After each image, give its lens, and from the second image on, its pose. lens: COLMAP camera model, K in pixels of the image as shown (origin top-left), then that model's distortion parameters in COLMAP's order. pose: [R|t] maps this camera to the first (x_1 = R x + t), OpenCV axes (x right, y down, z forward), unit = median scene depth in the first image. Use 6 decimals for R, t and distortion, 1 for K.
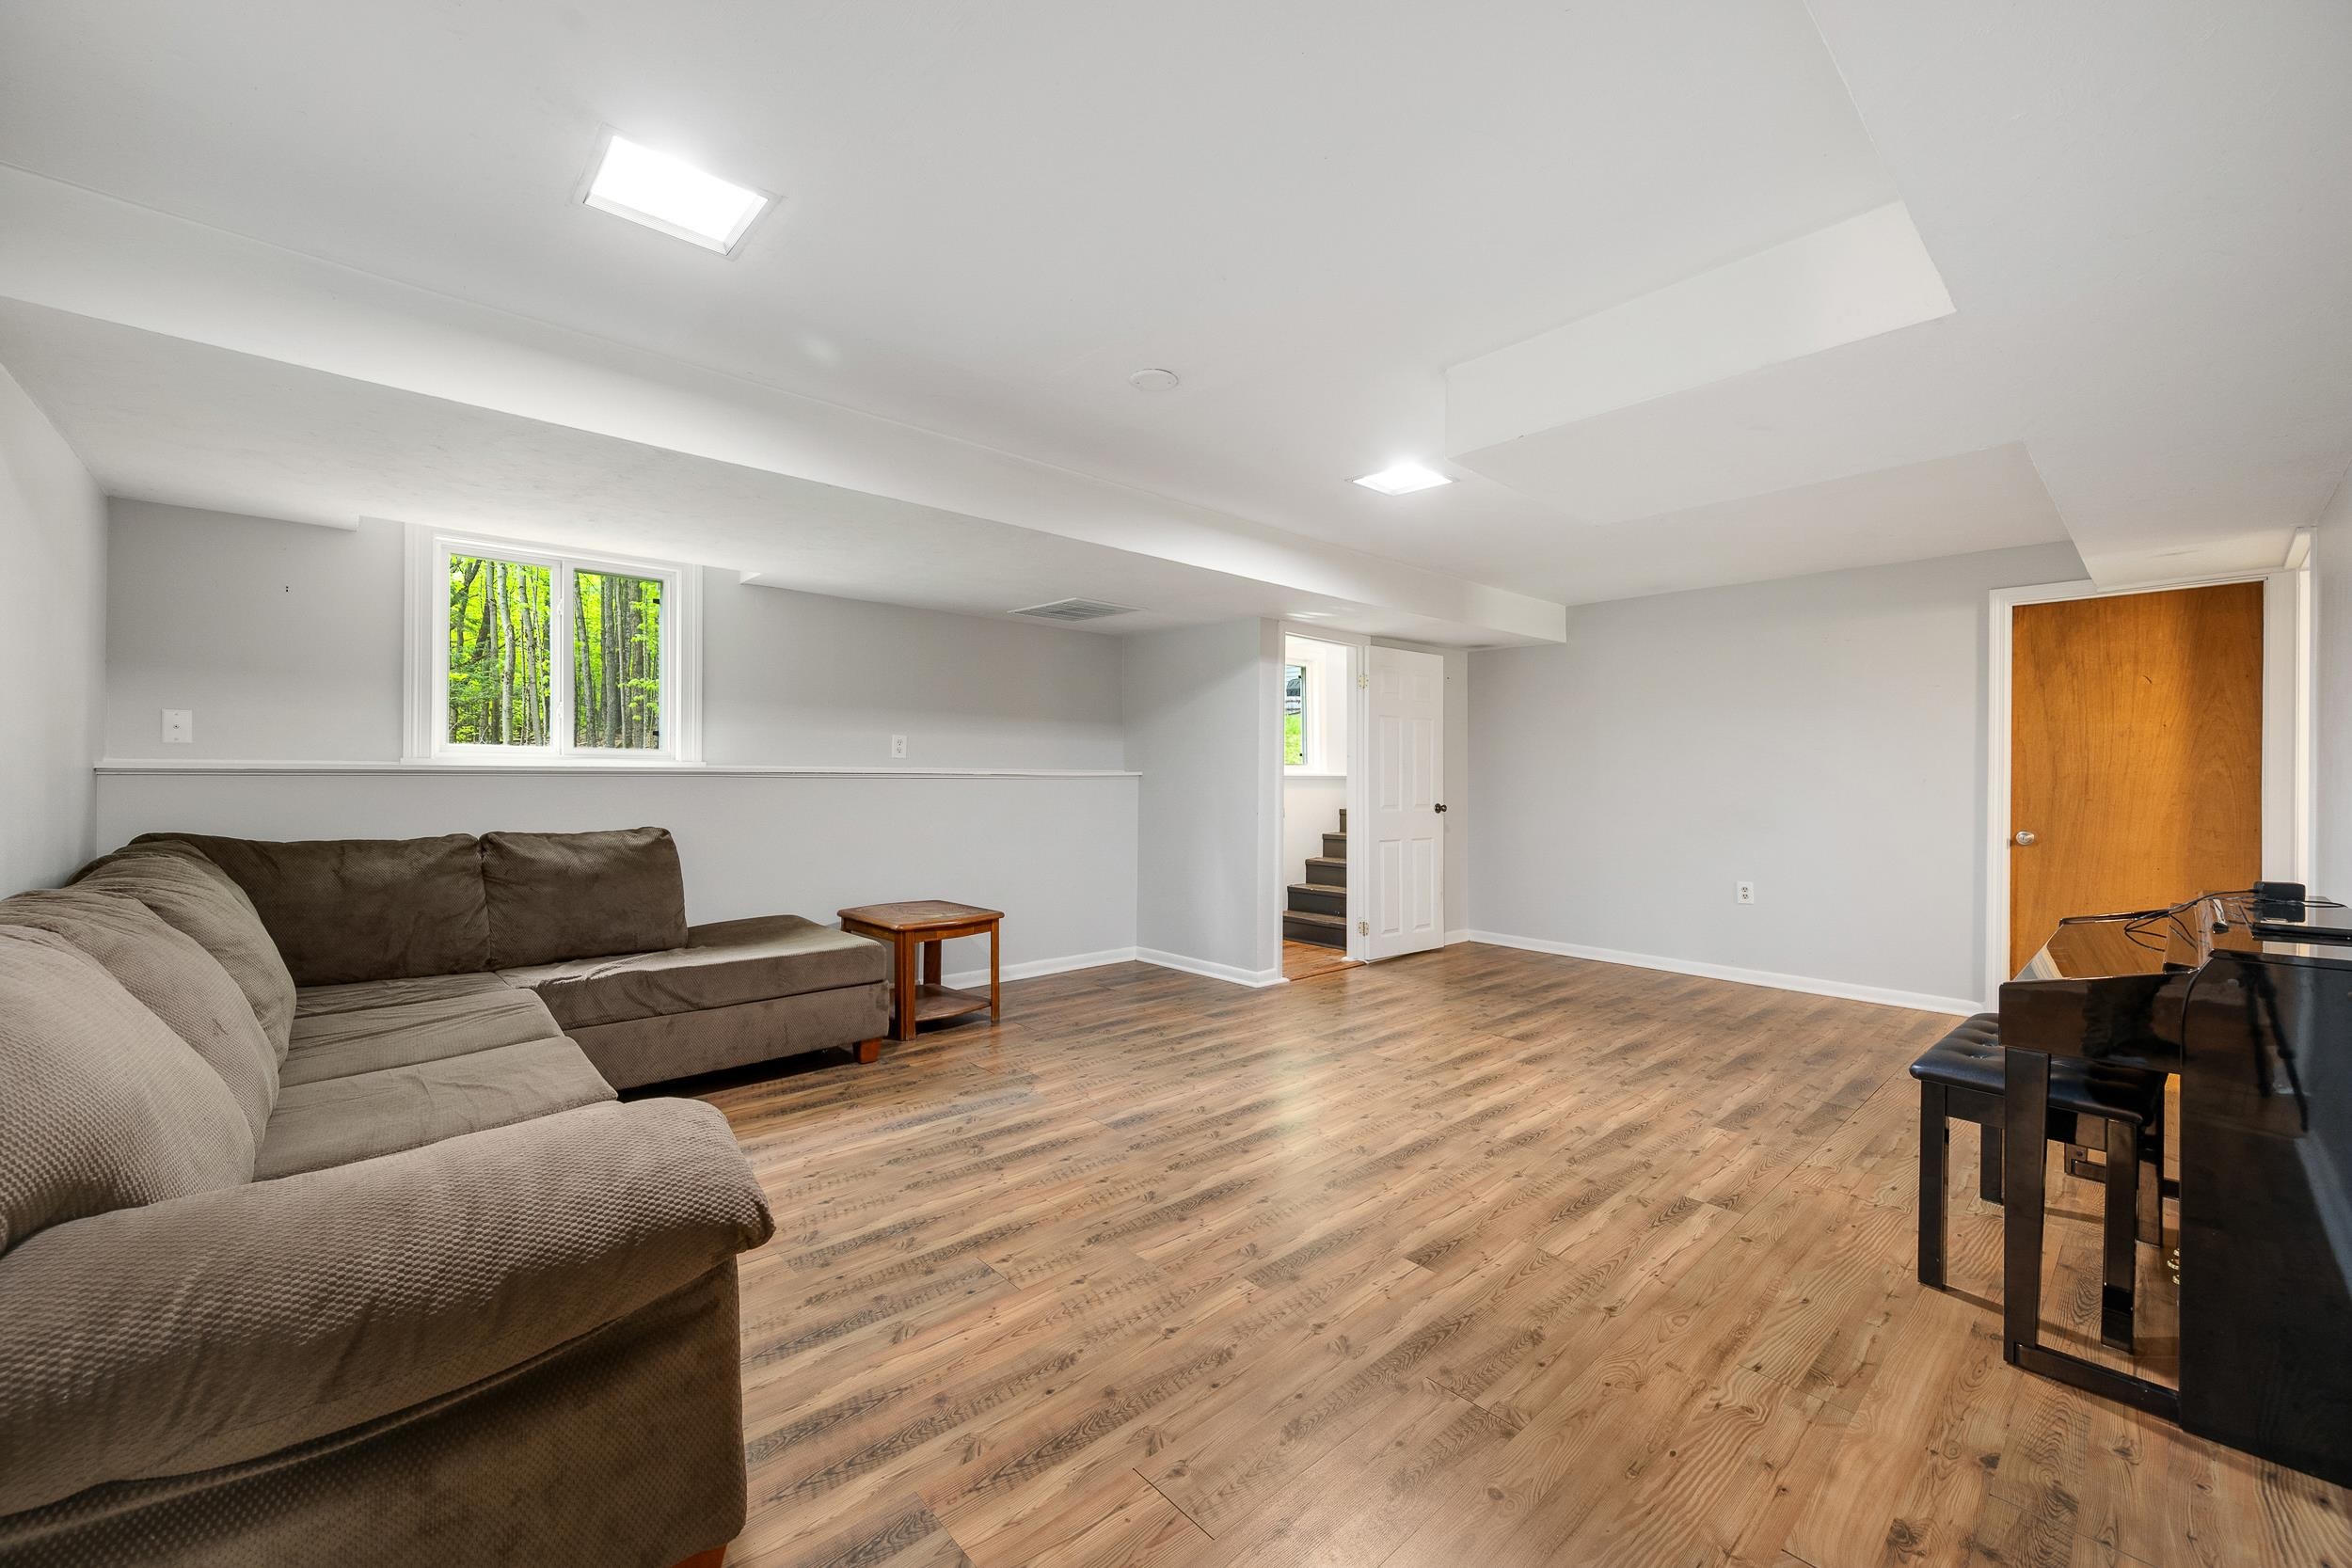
lens RADIAL K [[928.4, 0, 1175.8], [0, 928.4, 784.2], [0, 0, 1]] dist [0.000452, -0.000349]
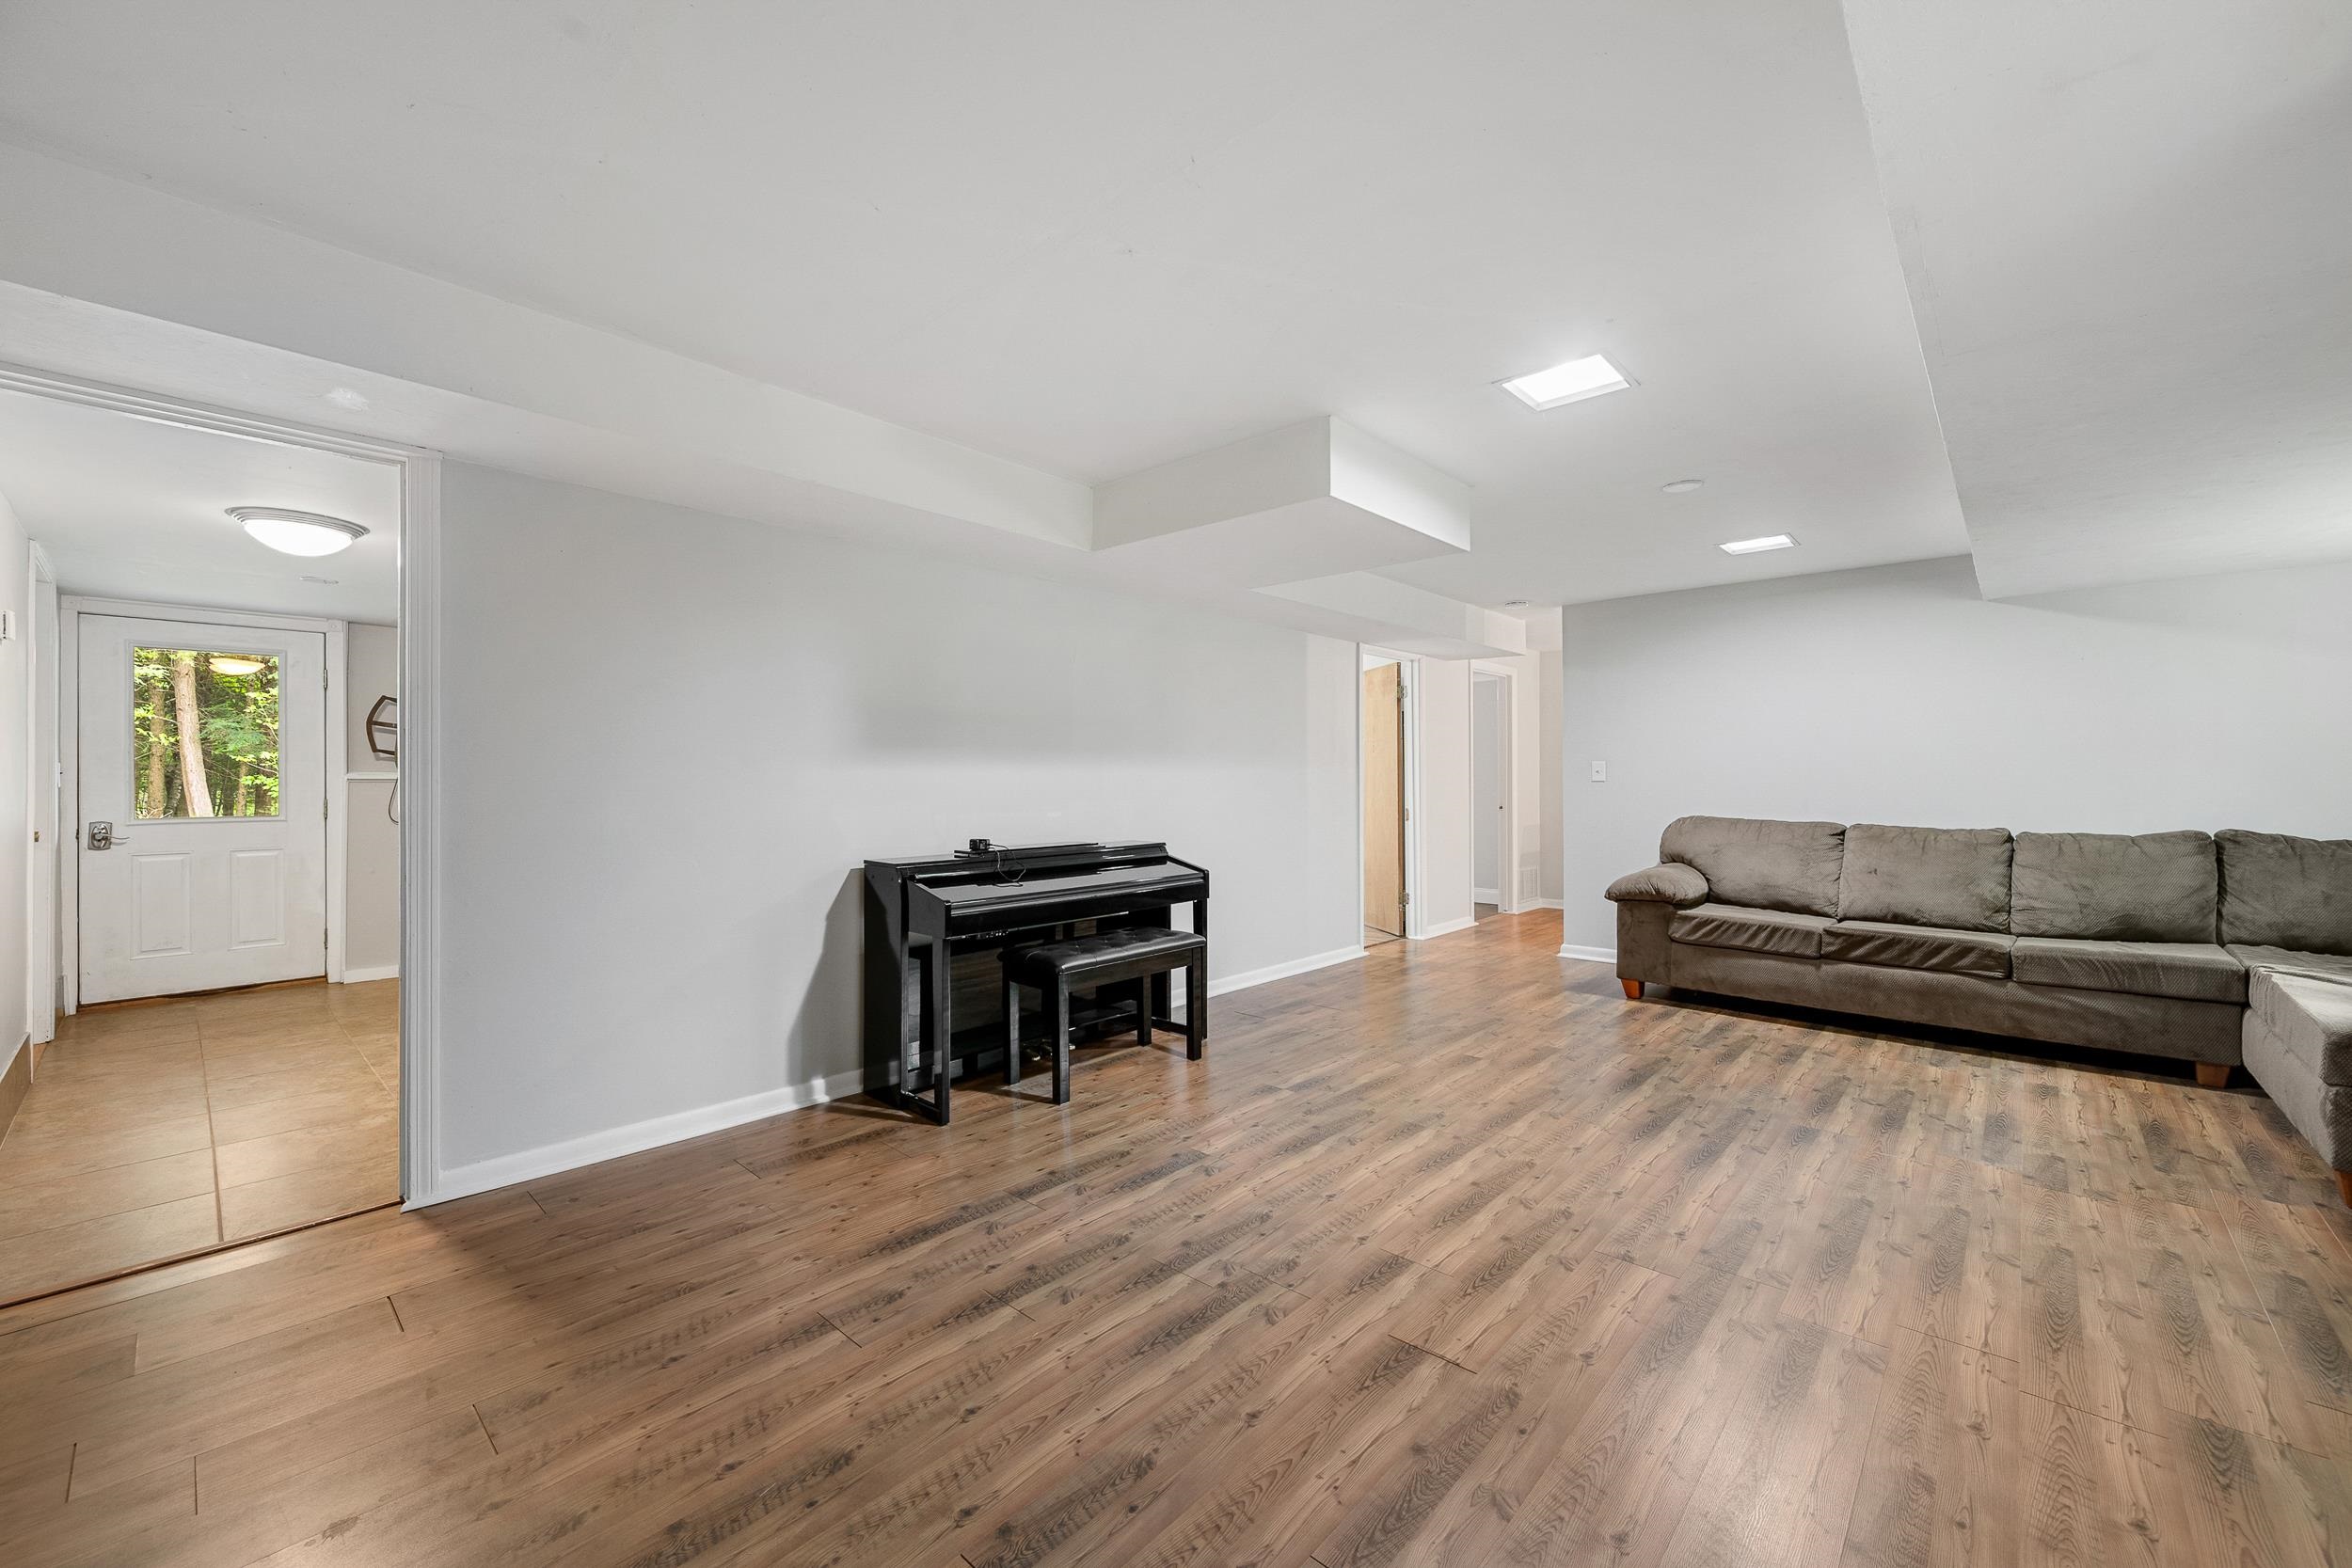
lens RADIAL K [[928.4, 0, 1179.2], [0, 928.4, 778.4], [0, 0, 1]] dist [0.000452, -0.000349]
pose [[-0.995752, -0.005027, -0.091937, 0.689407], [-0.005556, 0.999969, 0.005499, -0.010469], [0.091907, 0.005986, -0.995750, 1.897895]]
